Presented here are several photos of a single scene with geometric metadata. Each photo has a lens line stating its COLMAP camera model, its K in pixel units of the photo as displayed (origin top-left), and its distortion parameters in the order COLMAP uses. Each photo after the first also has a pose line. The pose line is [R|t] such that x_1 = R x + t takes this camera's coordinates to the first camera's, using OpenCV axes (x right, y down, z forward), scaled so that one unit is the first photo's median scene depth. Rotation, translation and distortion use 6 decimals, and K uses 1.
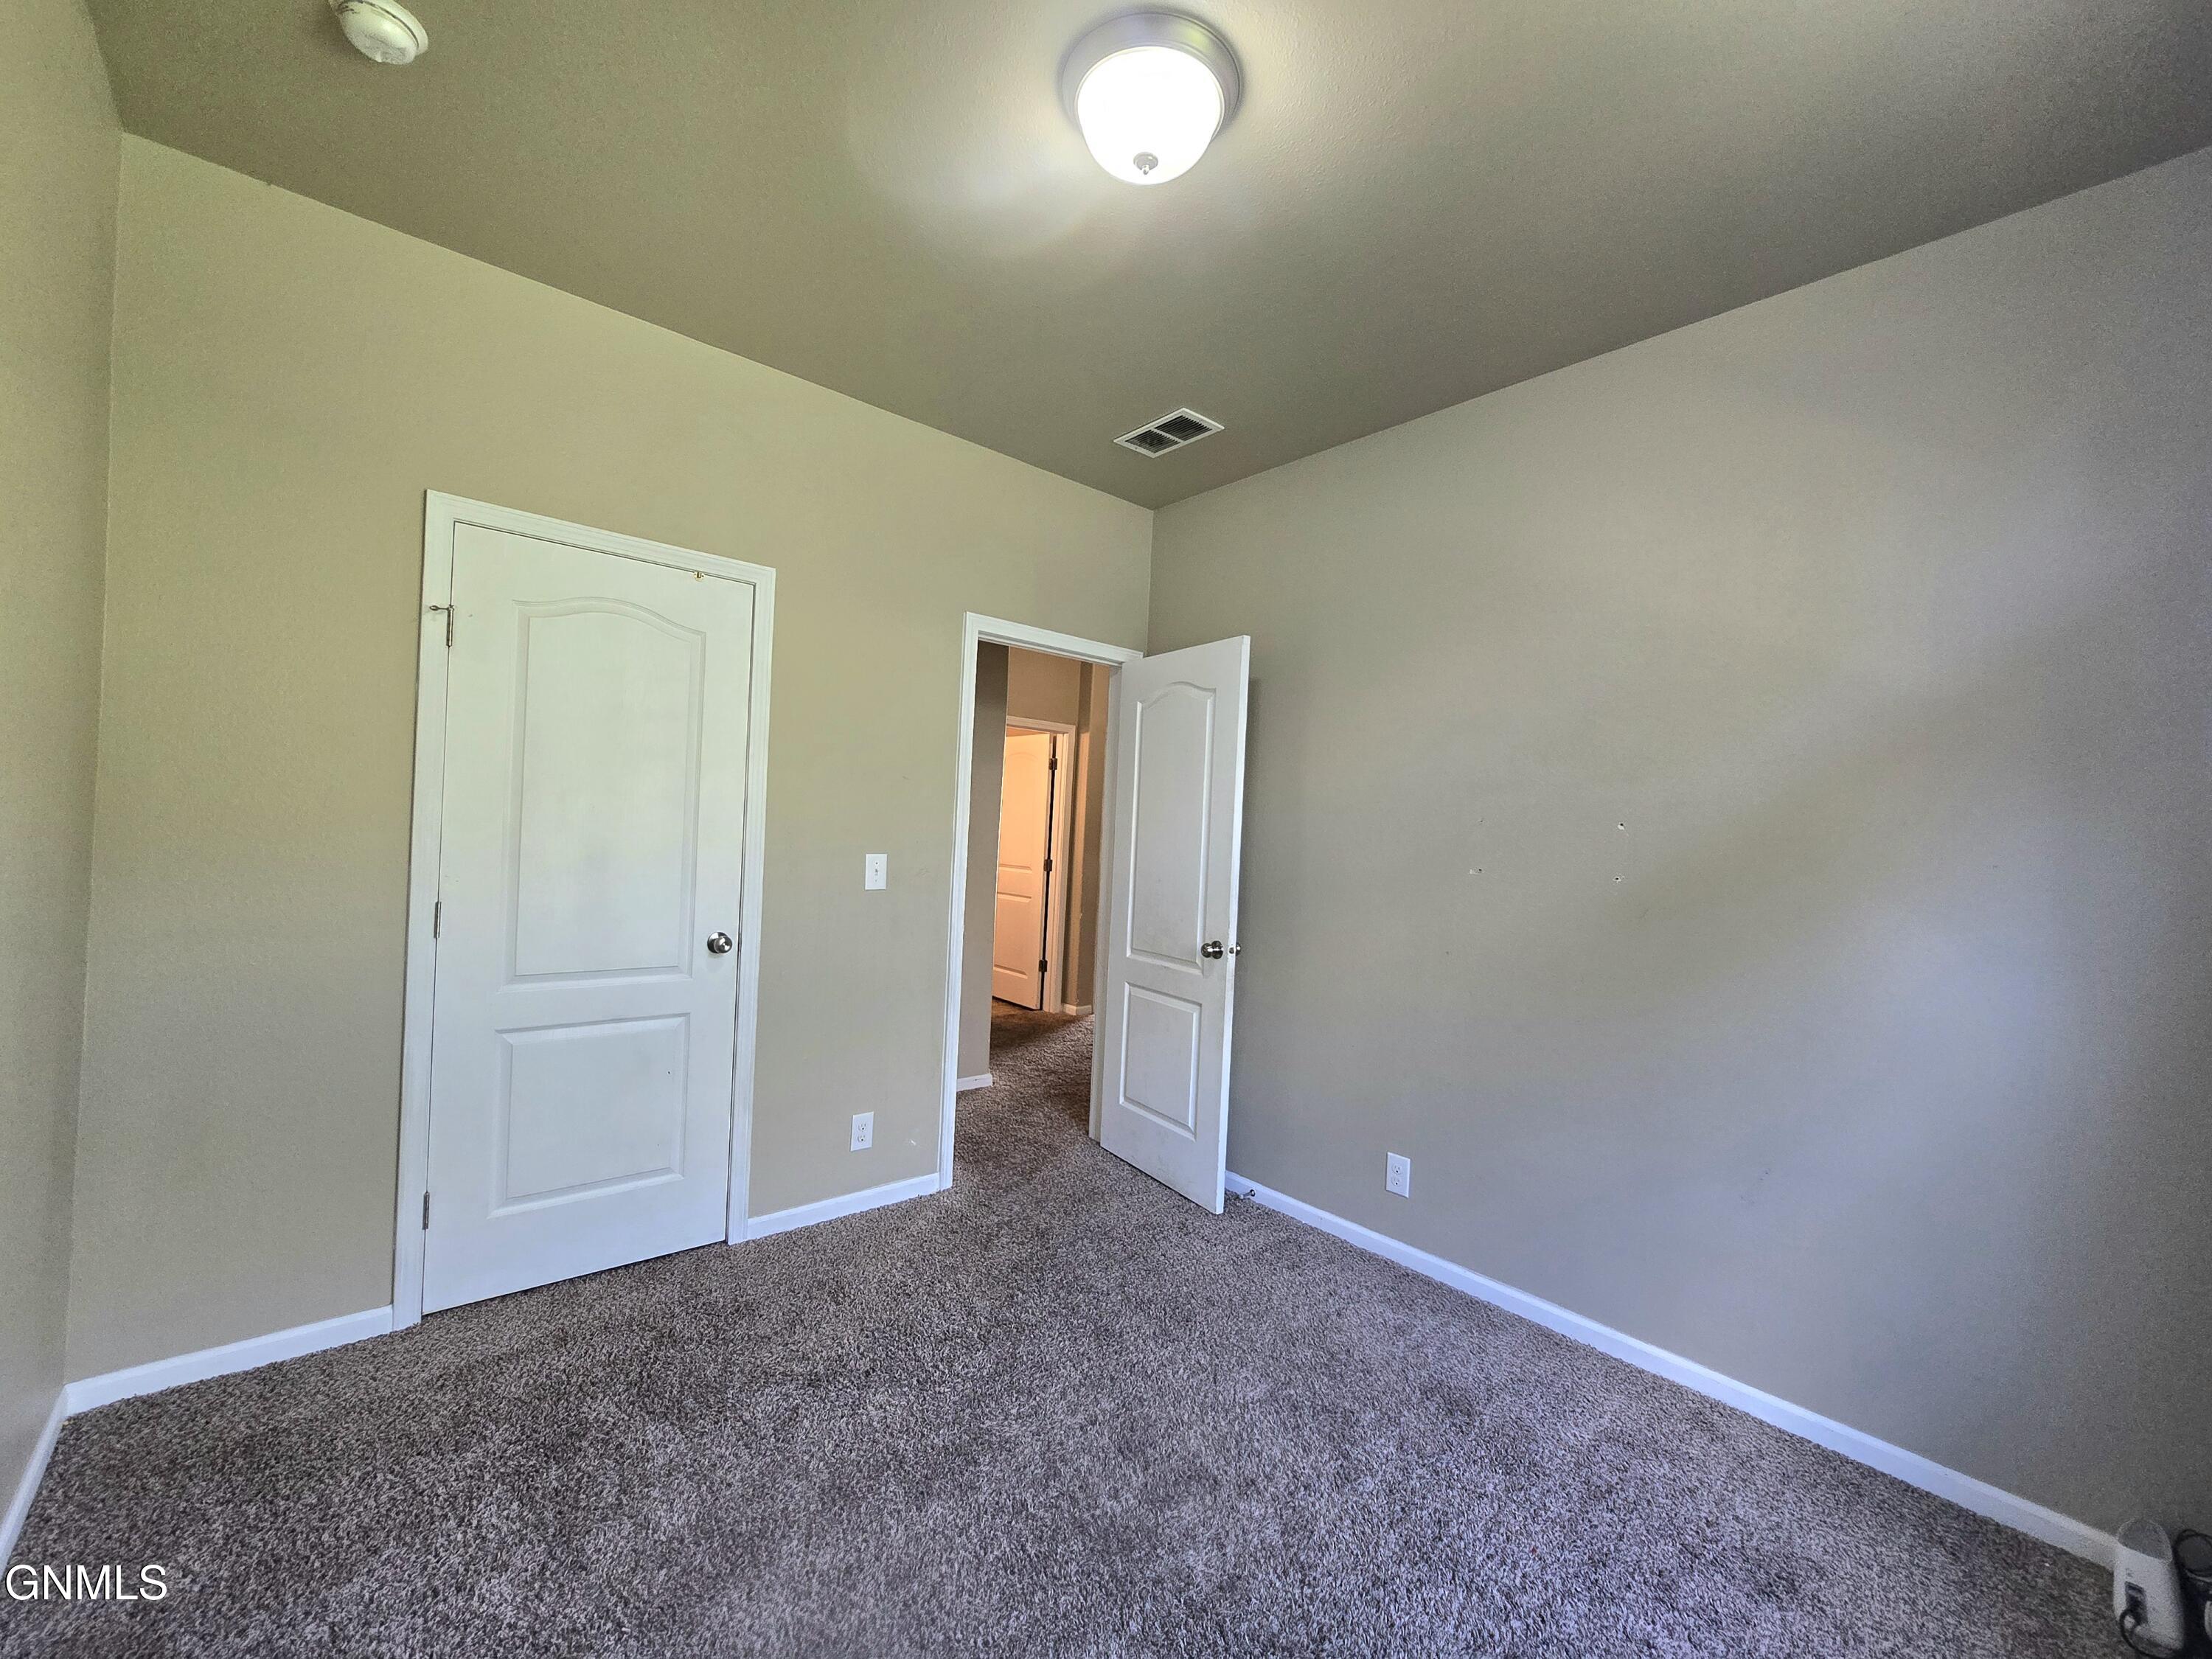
lens RADIAL K [[895.7, 0, 1106.0], [0, 895.7, 829.5], [0, 0, 1]] dist [0.004103, 0.000465]
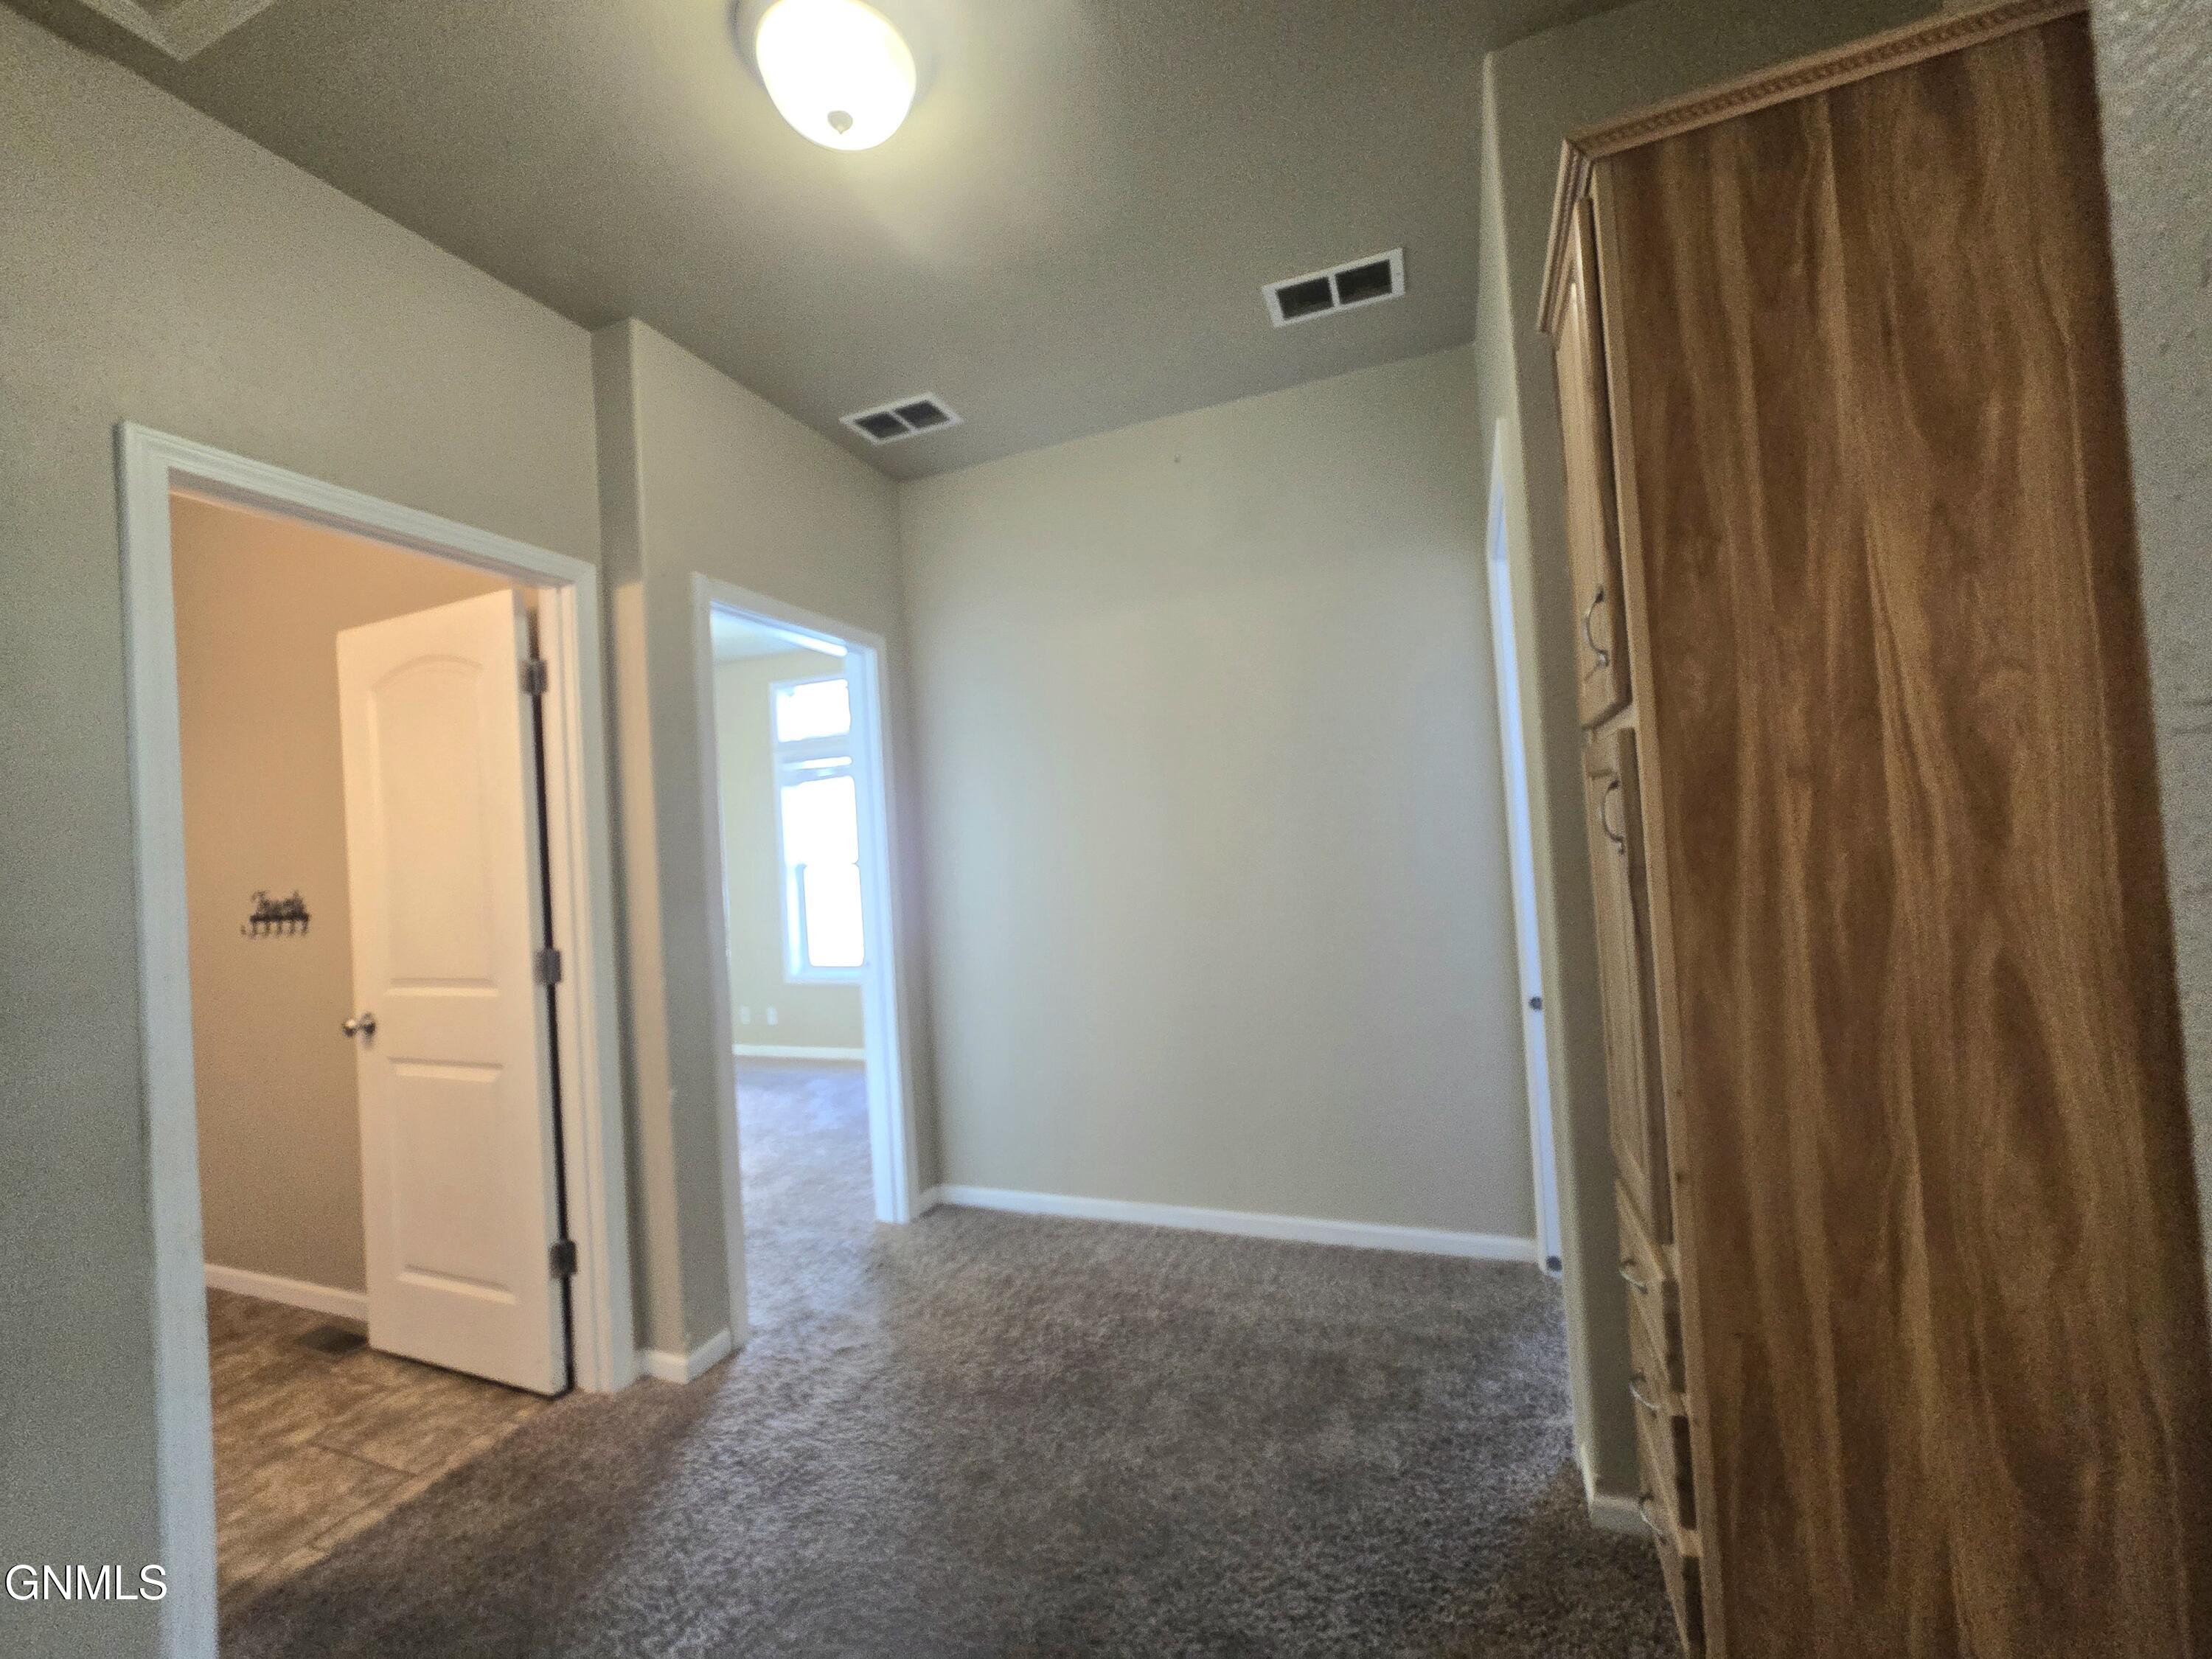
lens RADIAL K [[895.7, 0, 1106.0], [0, 895.7, 829.5], [0, 0, 1]] dist [0.004103, 0.000465]
pose [[0.881638, -0.097034, 0.461843, -0.029968], [0.107143, 0.994234, 0.004358, 0.008564], [-0.459603, 0.045641, 0.886951, 0.591085]]
